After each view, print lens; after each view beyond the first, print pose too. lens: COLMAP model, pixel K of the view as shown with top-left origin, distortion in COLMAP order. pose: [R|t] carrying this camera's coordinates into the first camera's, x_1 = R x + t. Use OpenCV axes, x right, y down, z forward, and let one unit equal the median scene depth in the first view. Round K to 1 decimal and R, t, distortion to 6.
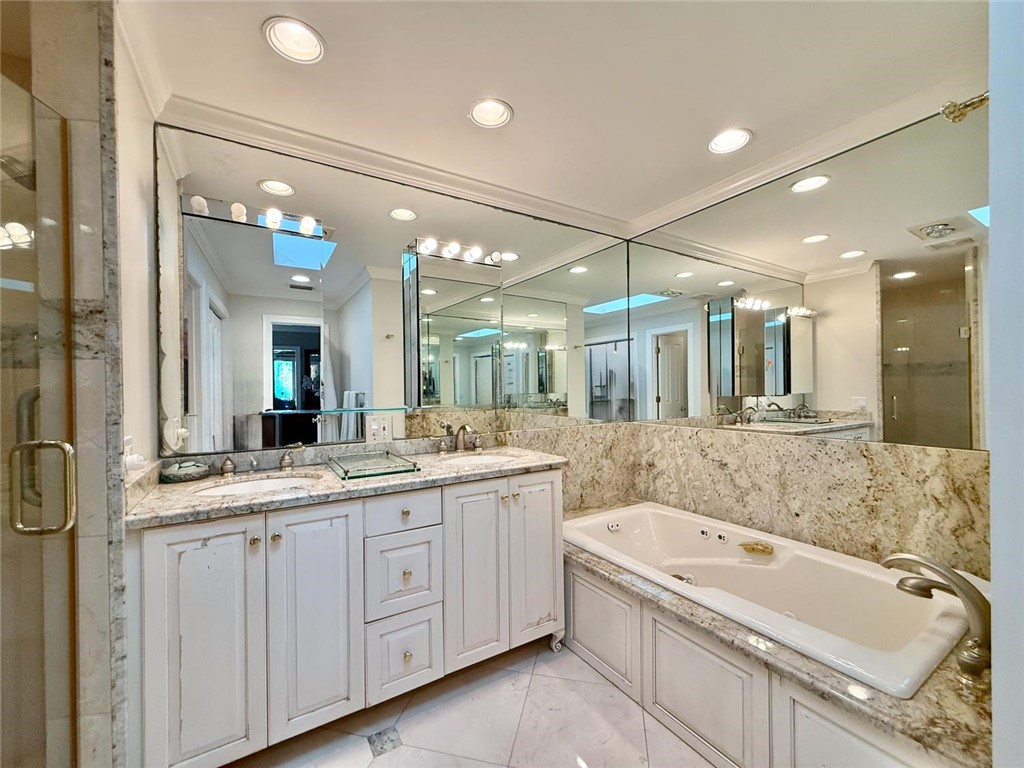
lens RADIAL K [[417.4, 0, 497.5], [0, 417.4, 393.5], [0, 0, 1]] dist [-0.000030, 0.000073]
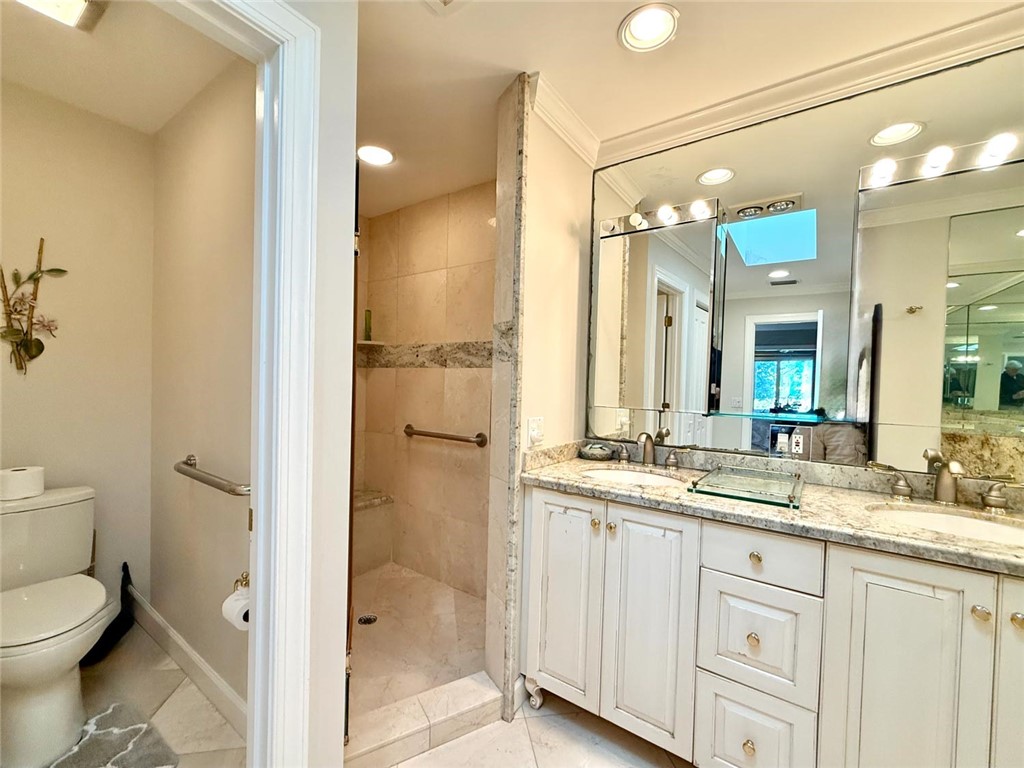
lens RADIAL K [[417.4, 0, 497.5], [0, 417.4, 393.5], [0, 0, 1]] dist [-0.000030, 0.000073]
pose [[0.402544, 0.047049, -0.914191, 0.270215], [-0.042476, 0.998563, 0.032688, -0.011746], [0.914415, 0.025673, 0.403964, 0.275378]]
